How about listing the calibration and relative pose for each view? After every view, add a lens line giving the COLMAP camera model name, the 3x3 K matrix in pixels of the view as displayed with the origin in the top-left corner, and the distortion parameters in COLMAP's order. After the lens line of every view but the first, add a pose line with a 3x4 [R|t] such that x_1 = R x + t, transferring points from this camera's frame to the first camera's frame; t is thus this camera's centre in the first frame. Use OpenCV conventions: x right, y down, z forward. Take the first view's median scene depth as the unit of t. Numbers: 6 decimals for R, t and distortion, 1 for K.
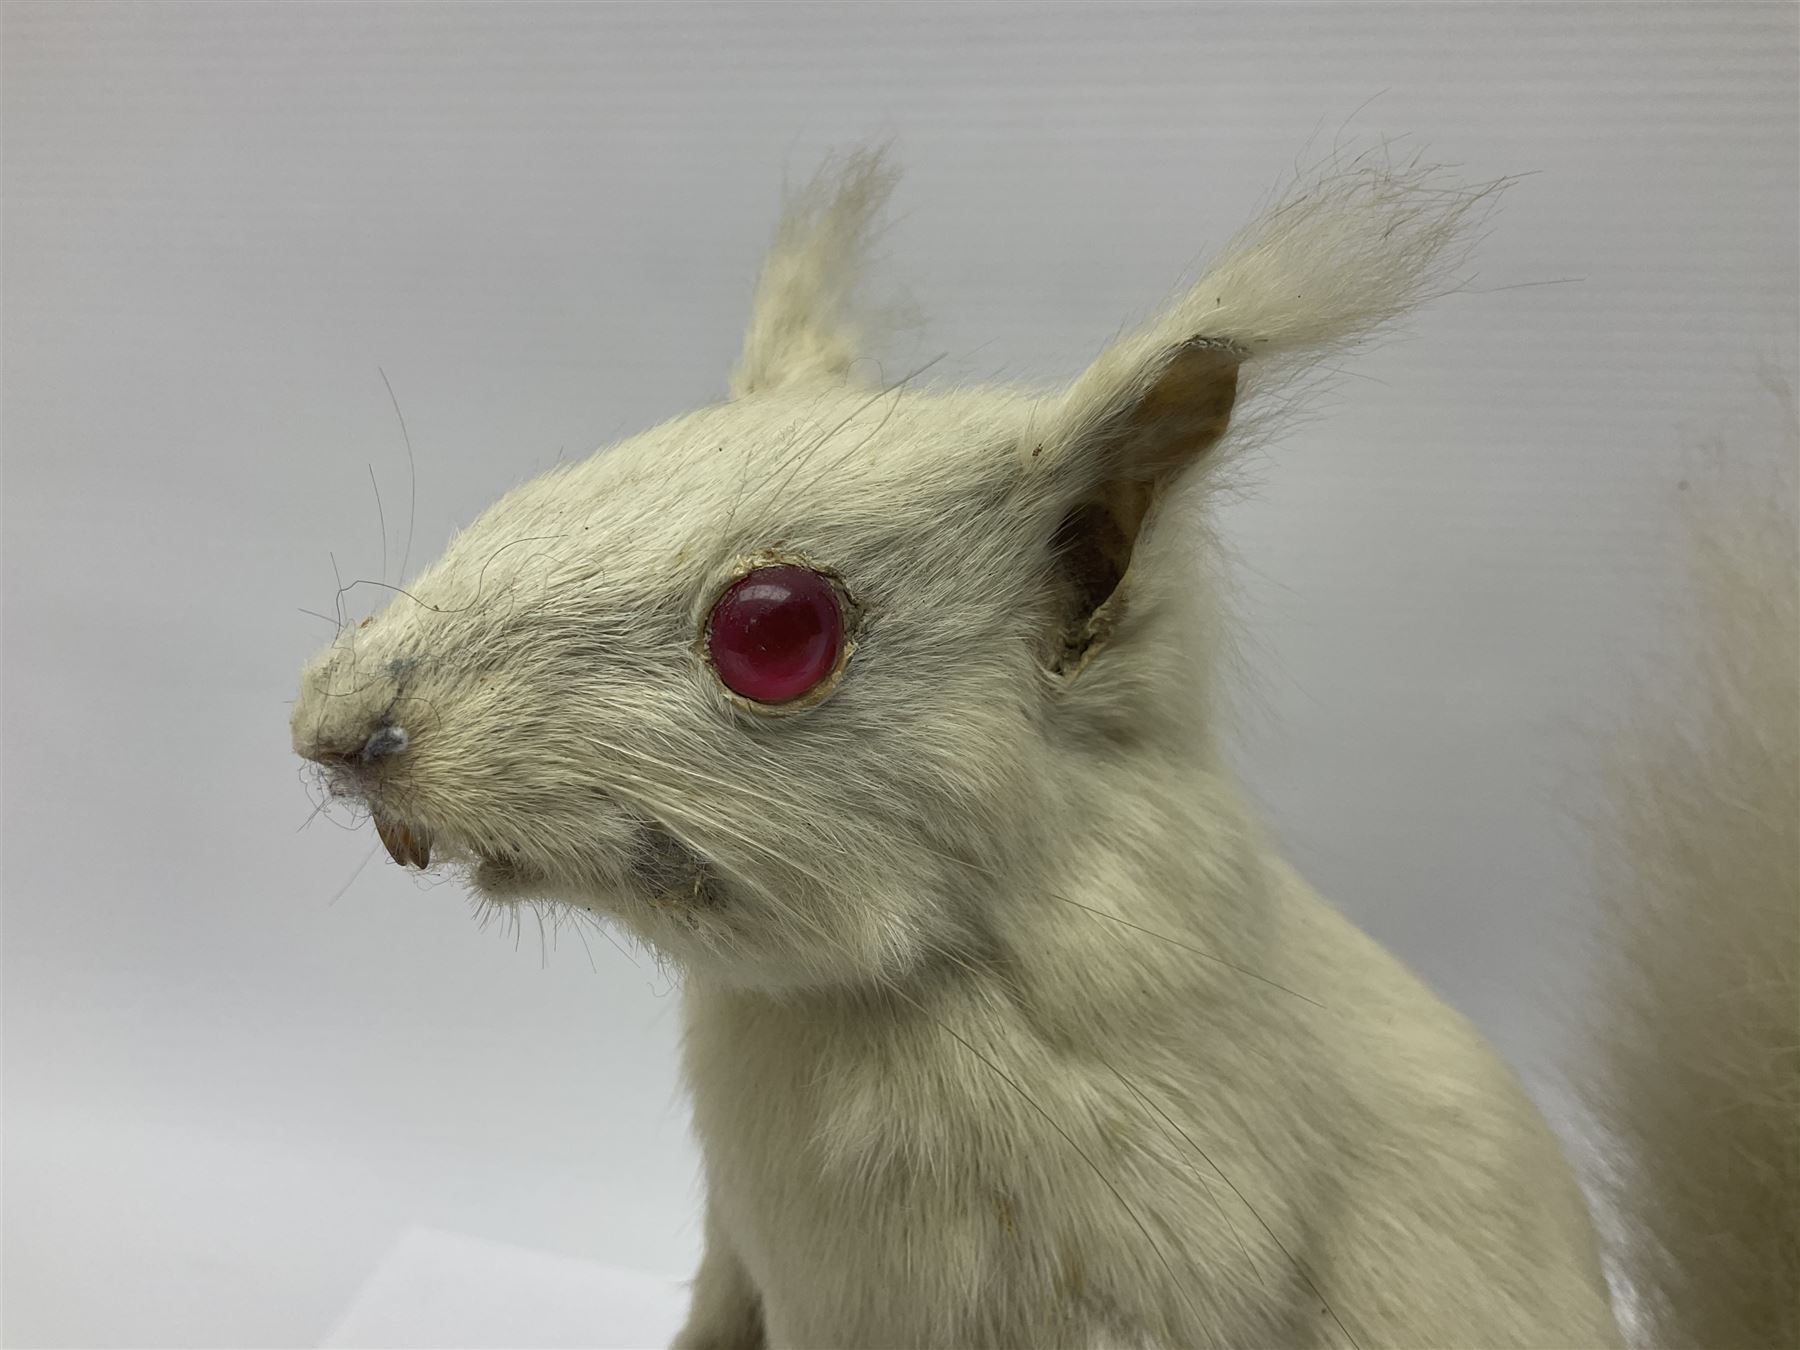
lens RADIAL K [[1571.3, 0, 900.0], [0, 1571.3, 675.0], [0, 0, 1]] dist [0.073301, -0.123814]
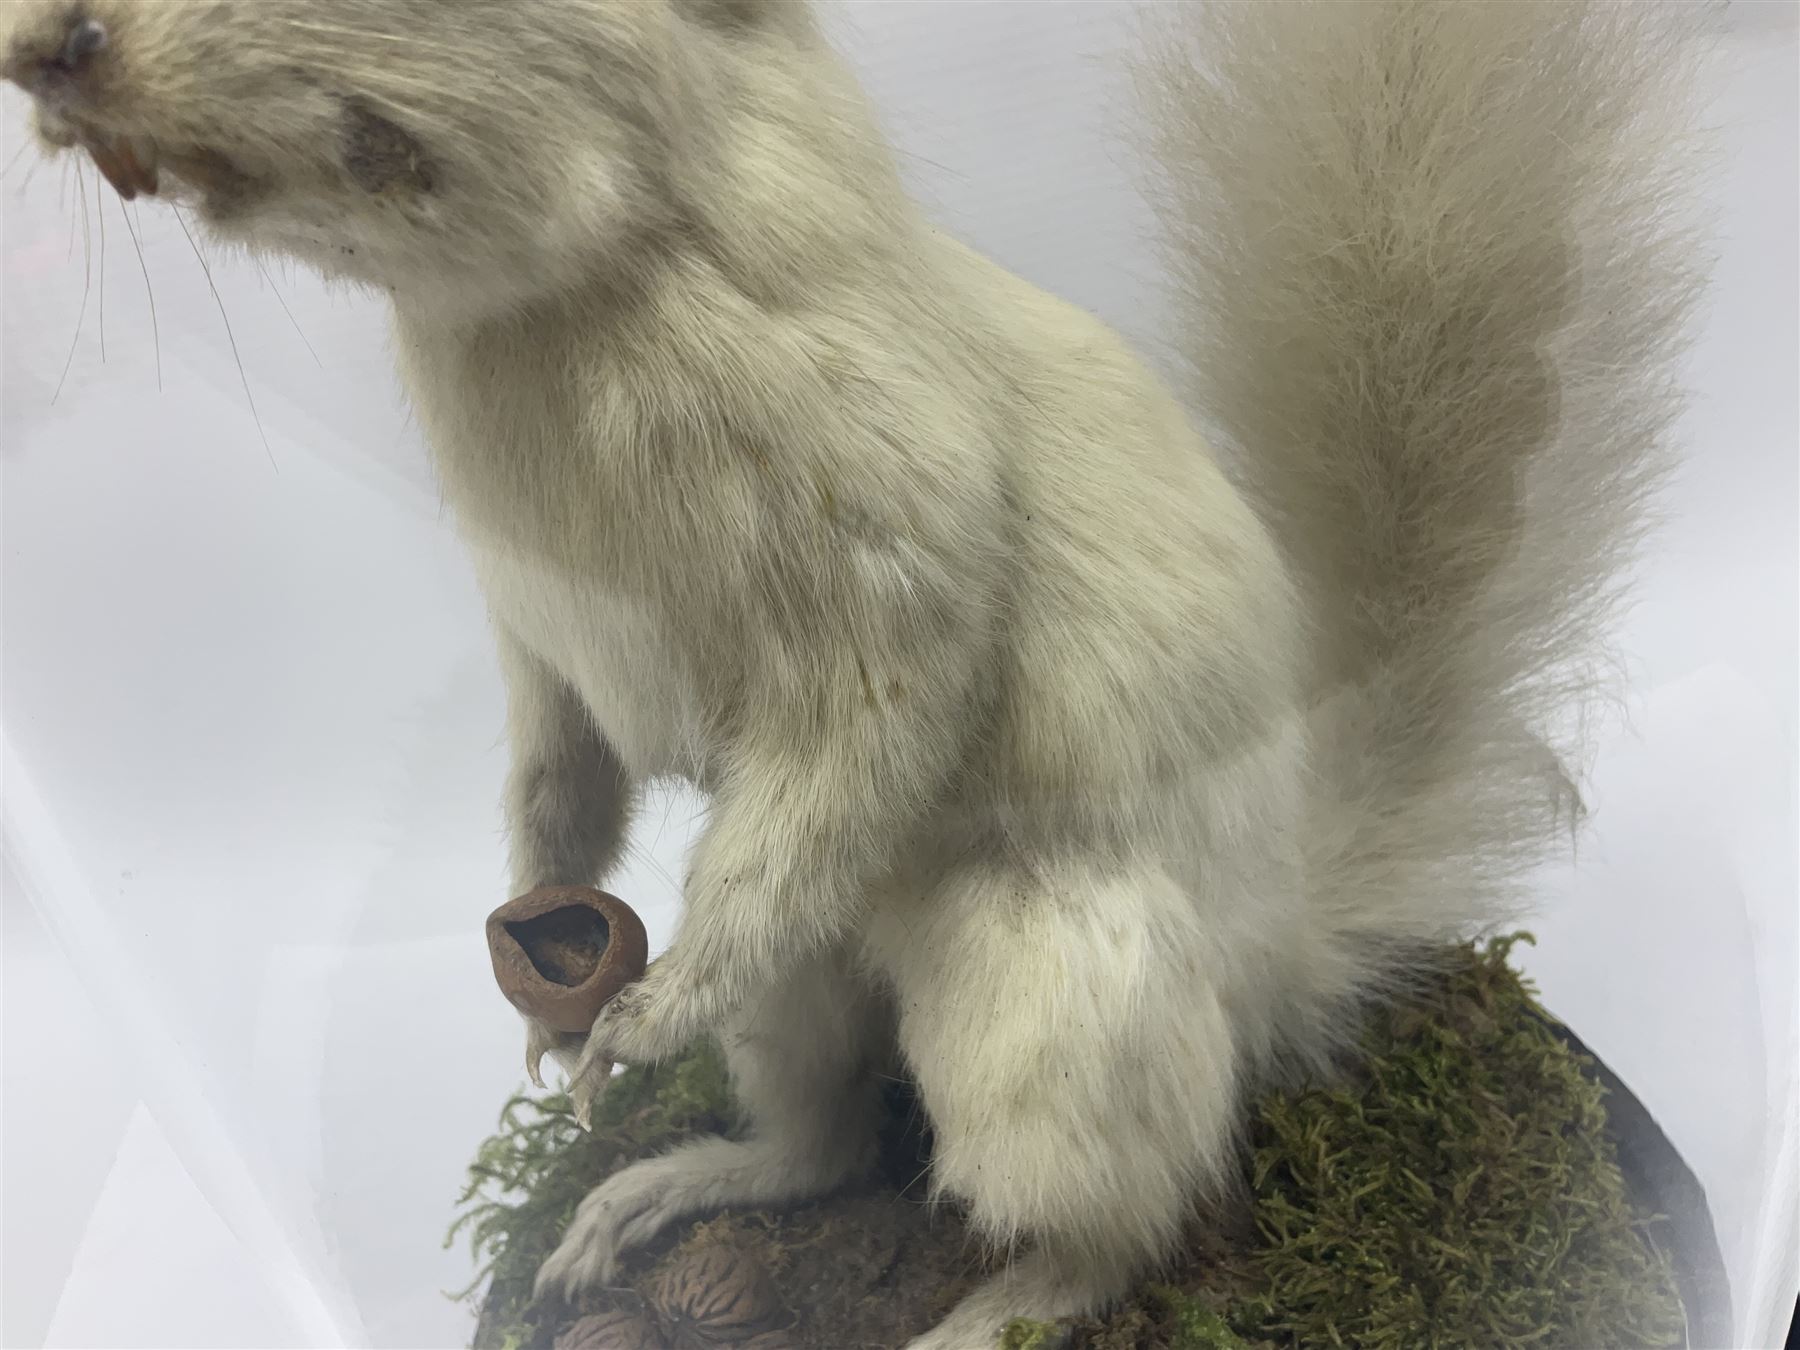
lens RADIAL K [[1571.3, 0, 900.0], [0, 1571.3, 675.0], [0, 0, 1]] dist [0.073301, -0.123814]
pose [[0.924683, -0.306350, 0.226079, -0.182035], [0.265169, 0.944280, 0.194987, 0.353689], [-0.273216, -0.120352, 0.954394, -0.181335]]
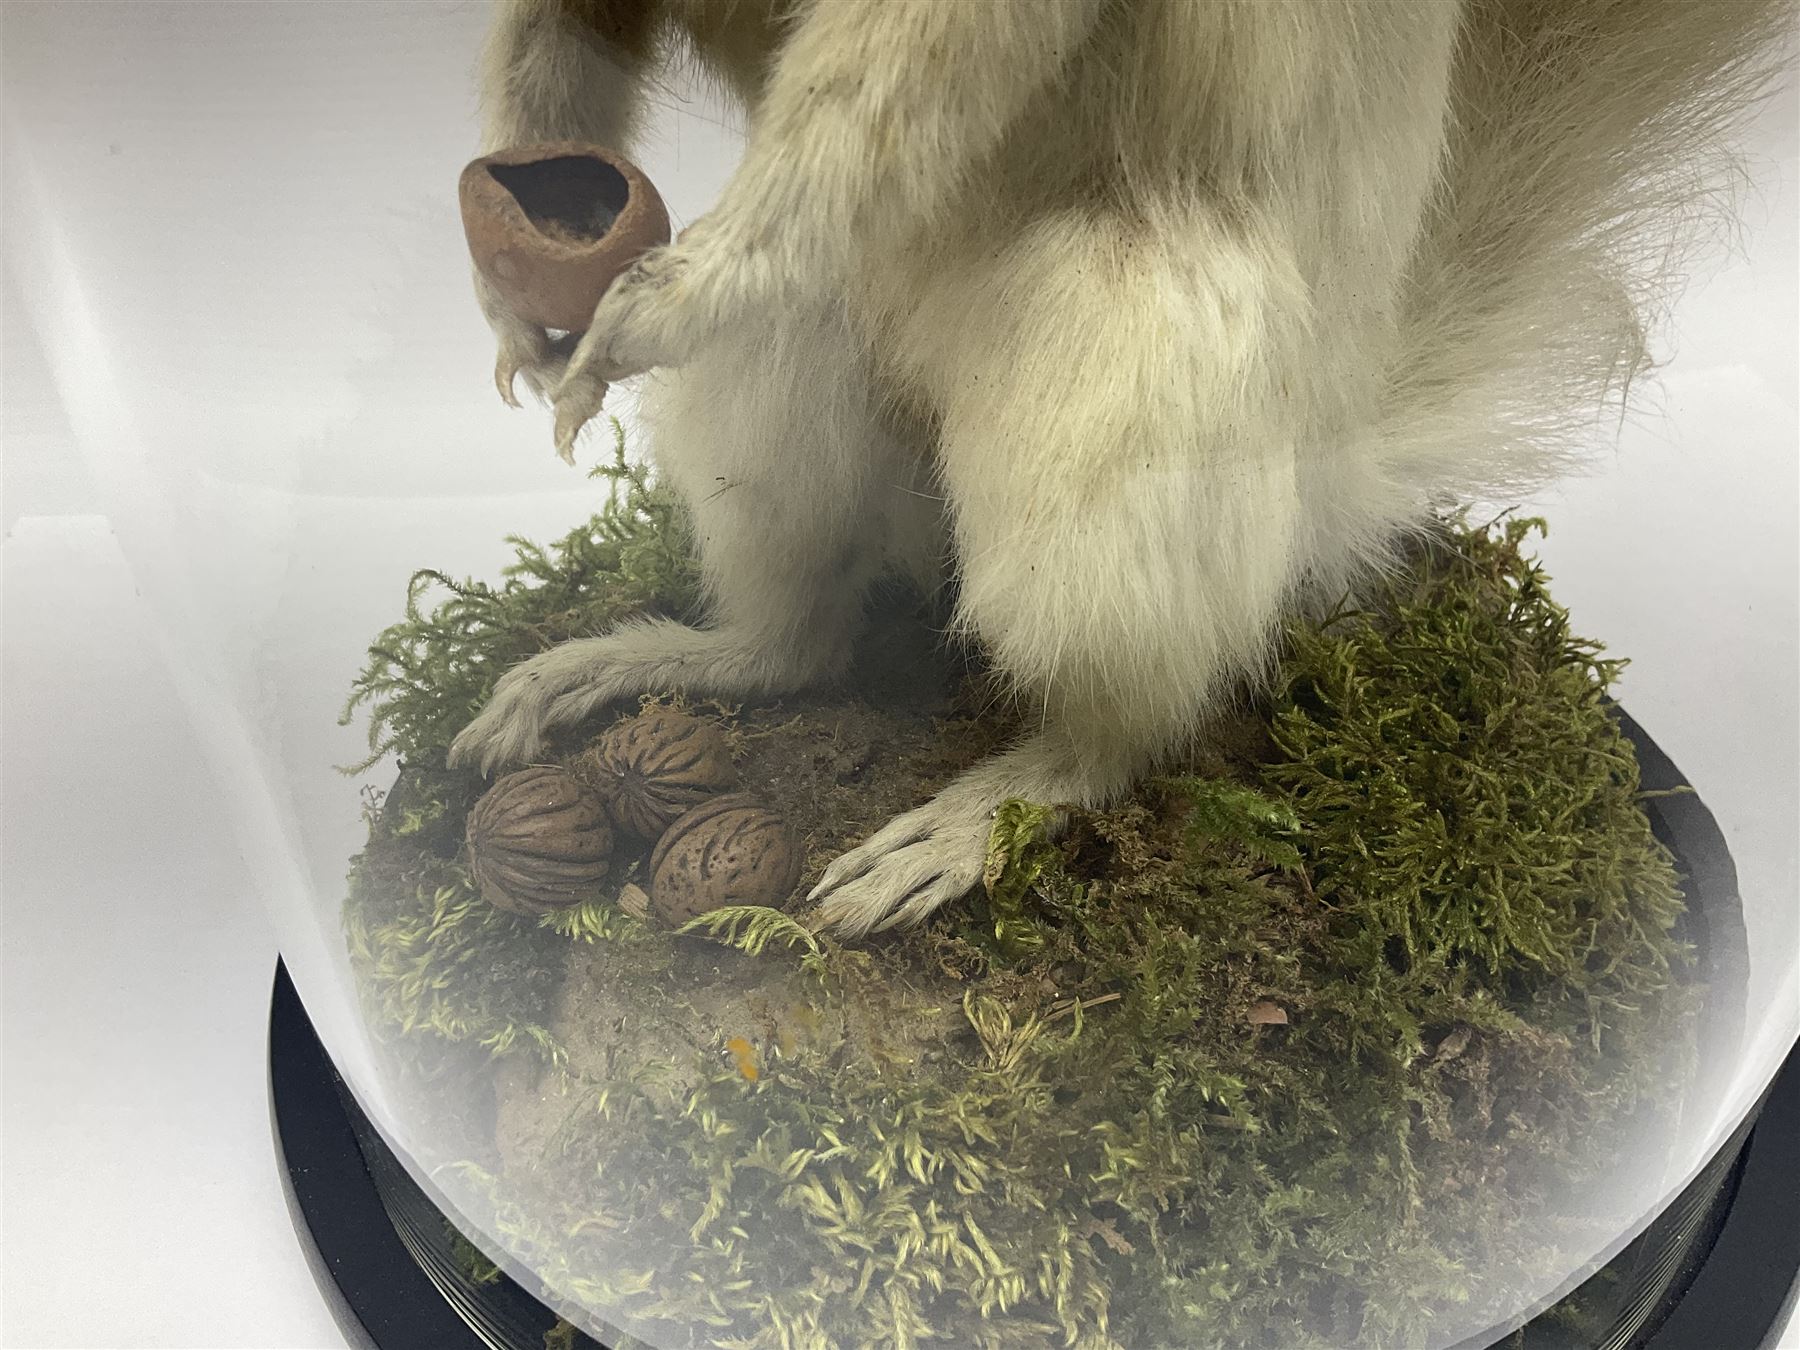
lens RADIAL K [[1529.7, 0, 915.5], [0, 1529.7, 620.6], [0, 0, 1]] dist [0.121206, -0.002668]
pose [[0.924167, -0.226766, 0.307397, -0.432629], [0.133032, 0.945415, 0.297477, 0.836609], [-0.358076, -0.234025, 0.903888, 0.119048]]
